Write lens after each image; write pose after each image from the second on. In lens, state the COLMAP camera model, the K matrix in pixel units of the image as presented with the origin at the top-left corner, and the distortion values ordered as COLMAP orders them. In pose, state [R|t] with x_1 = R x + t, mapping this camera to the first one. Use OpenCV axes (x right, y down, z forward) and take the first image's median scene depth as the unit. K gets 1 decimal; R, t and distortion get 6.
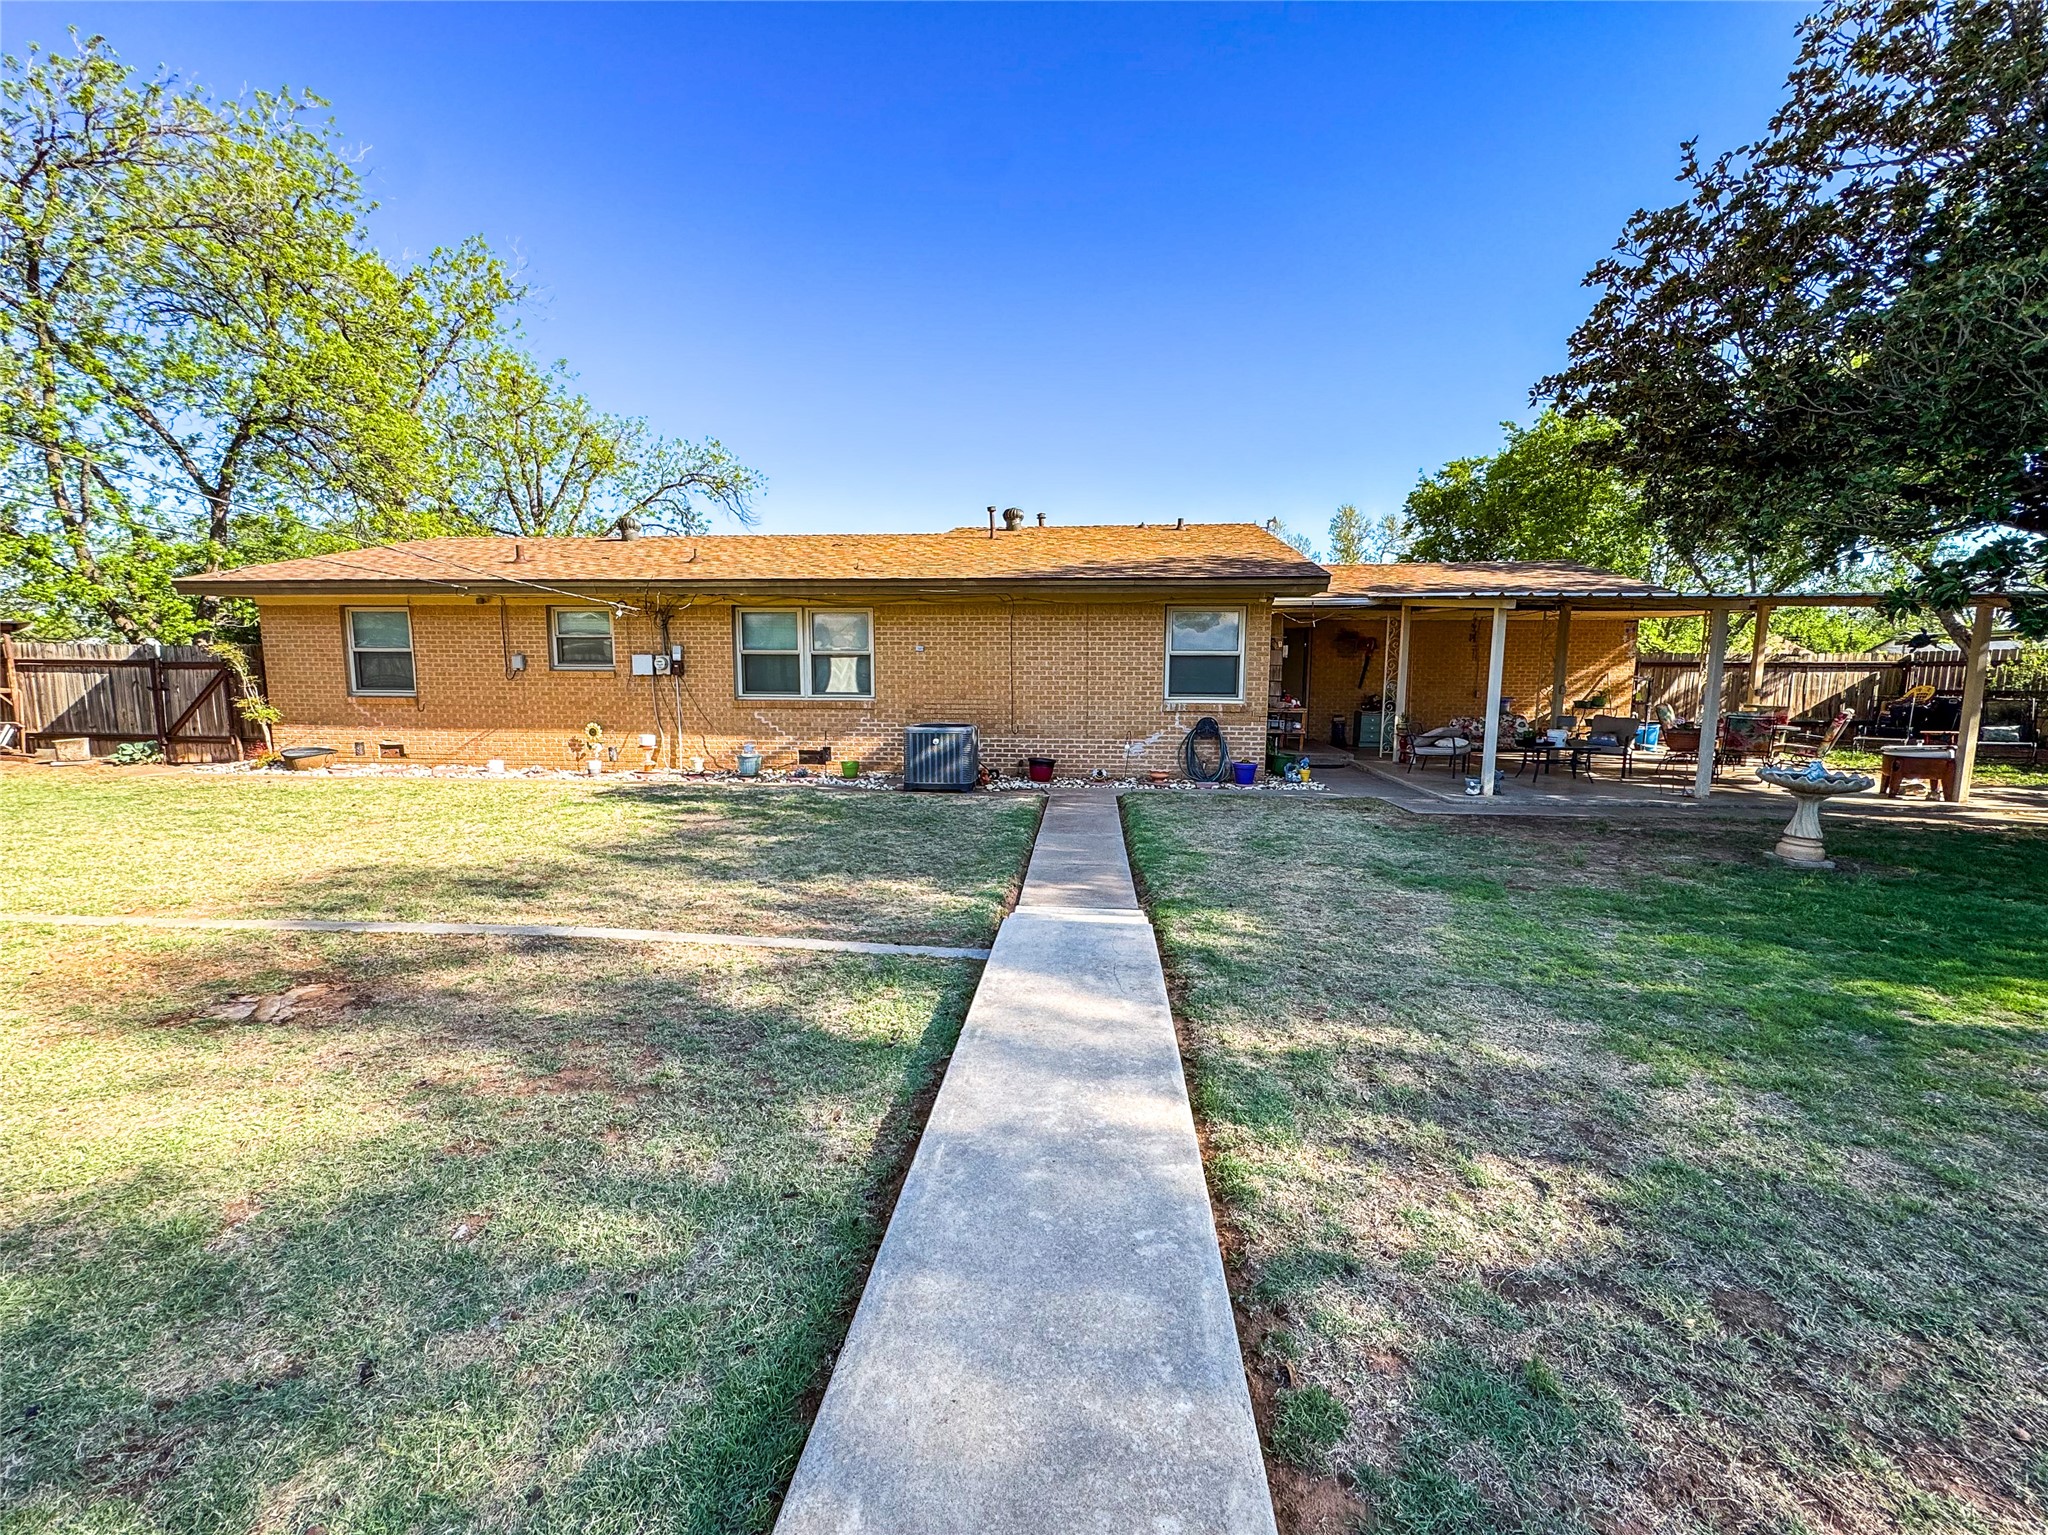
lens RADIAL K [[851.3, 0, 1022.7], [0, 851.3, 800.3], [0, 0, 1]] dist [0.000927, 0.000171]
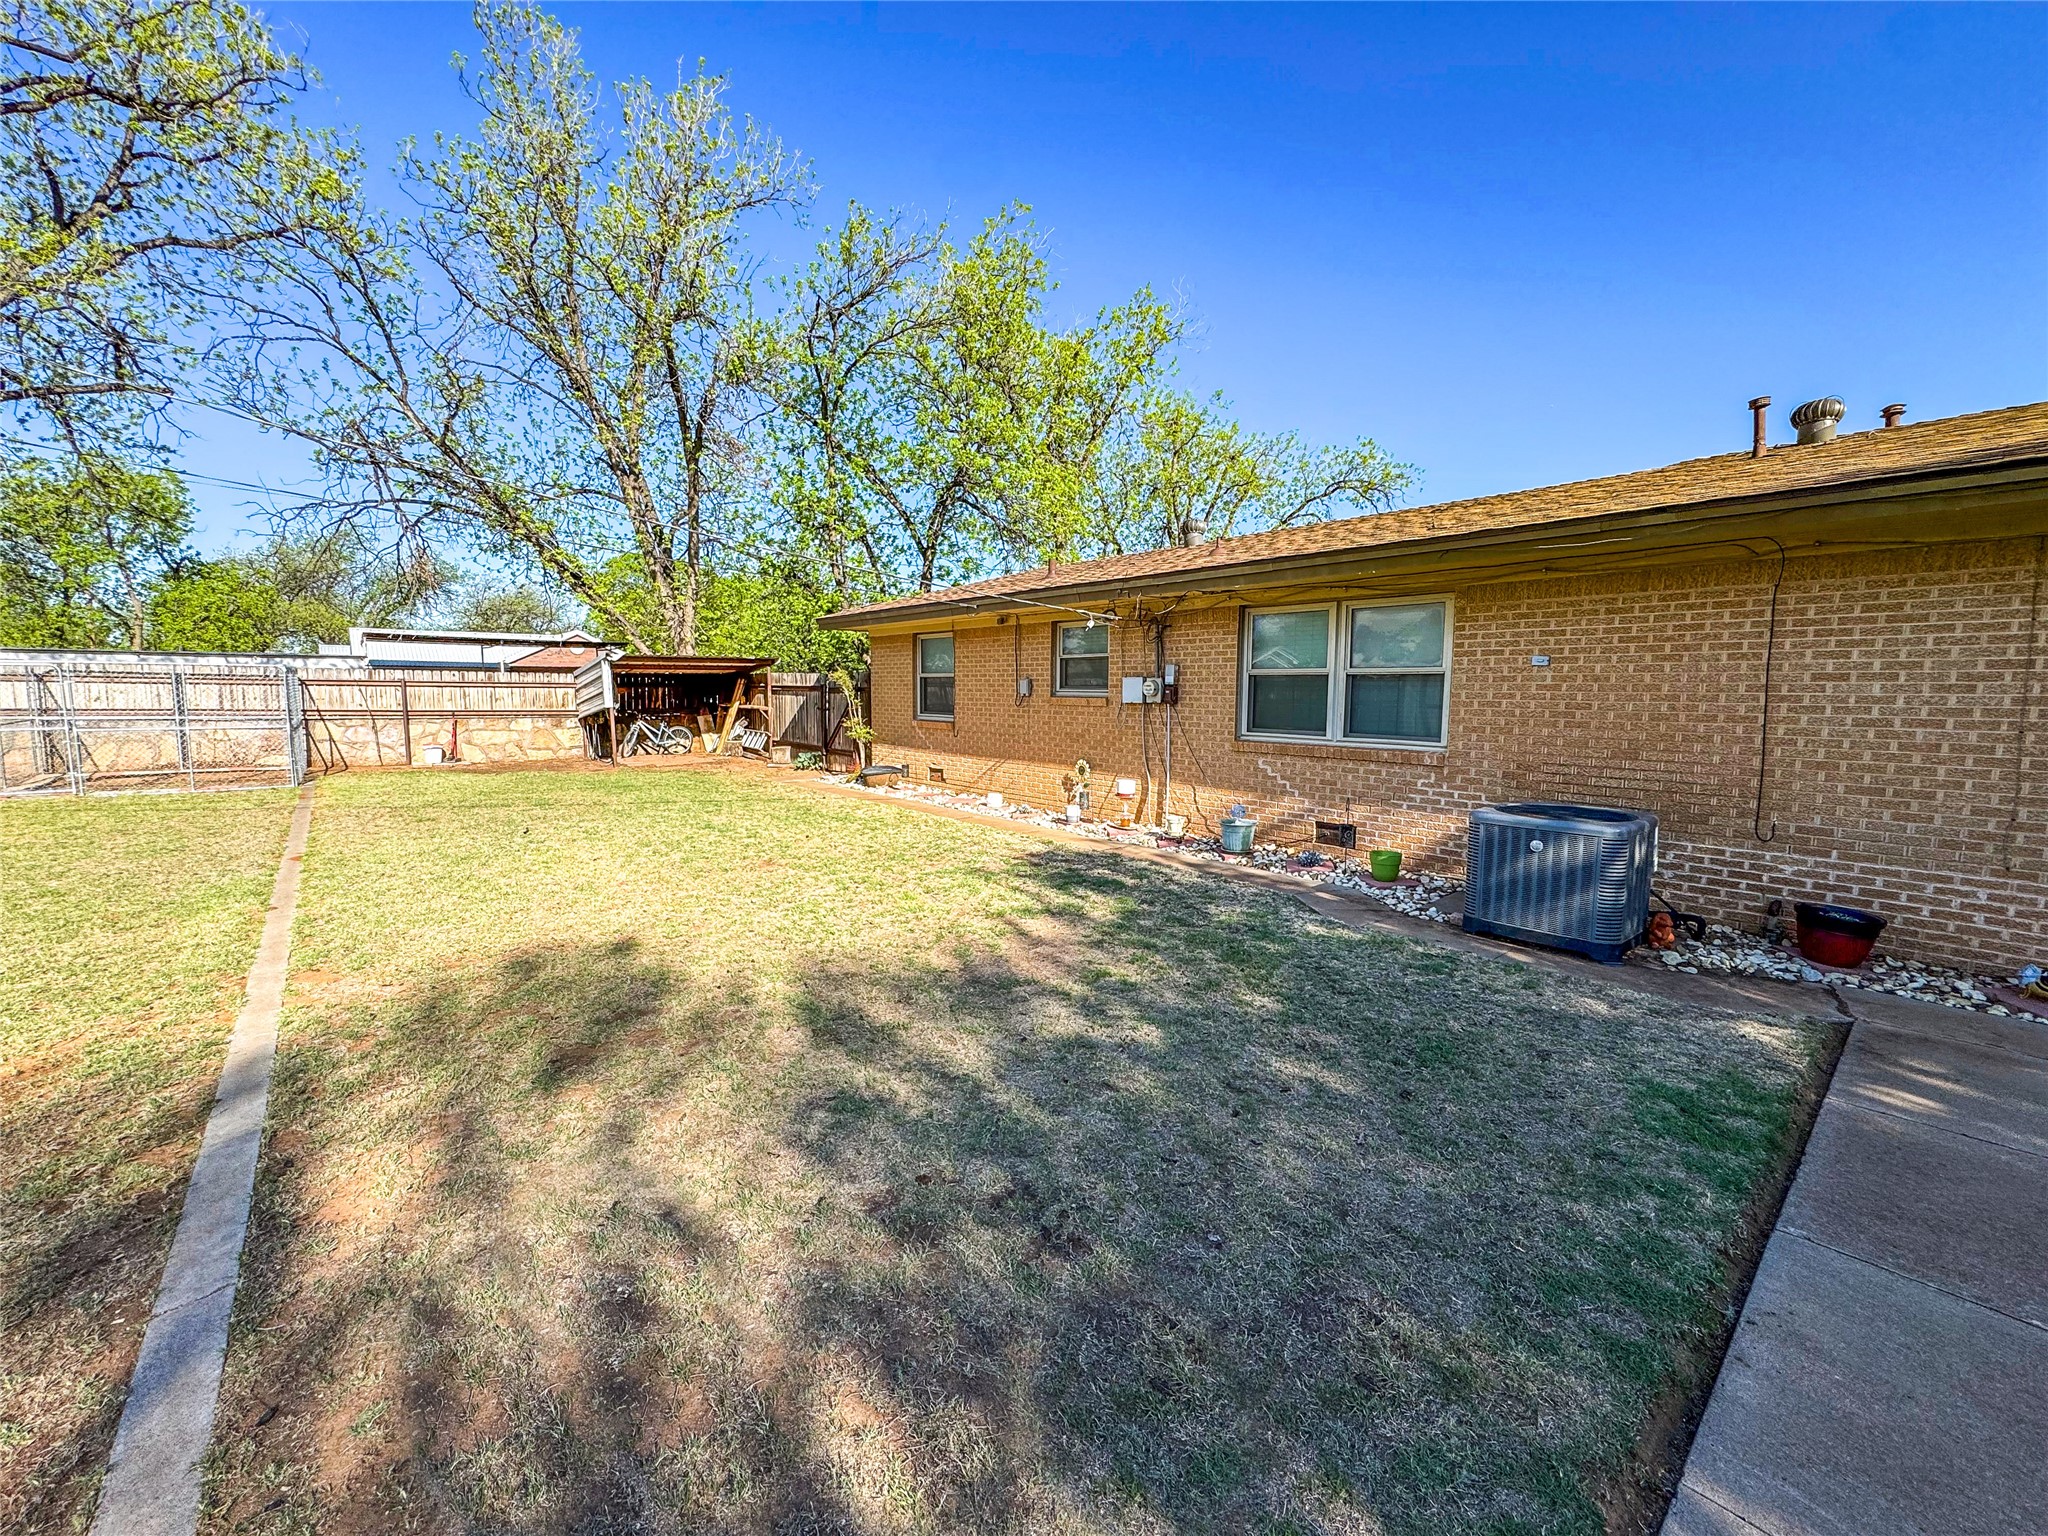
lens RADIAL K [[810.9, 0, 1037.0], [0, 810.9, 769.2], [0, 0, 1]] dist [-0.002792, -0.000100]
pose [[0.712313, 0.070096, -0.698353, 0.013388], [-0.113224, 0.993444, -0.015773, -0.064224], [0.692669, 0.090306, 0.715580, 0.407053]]
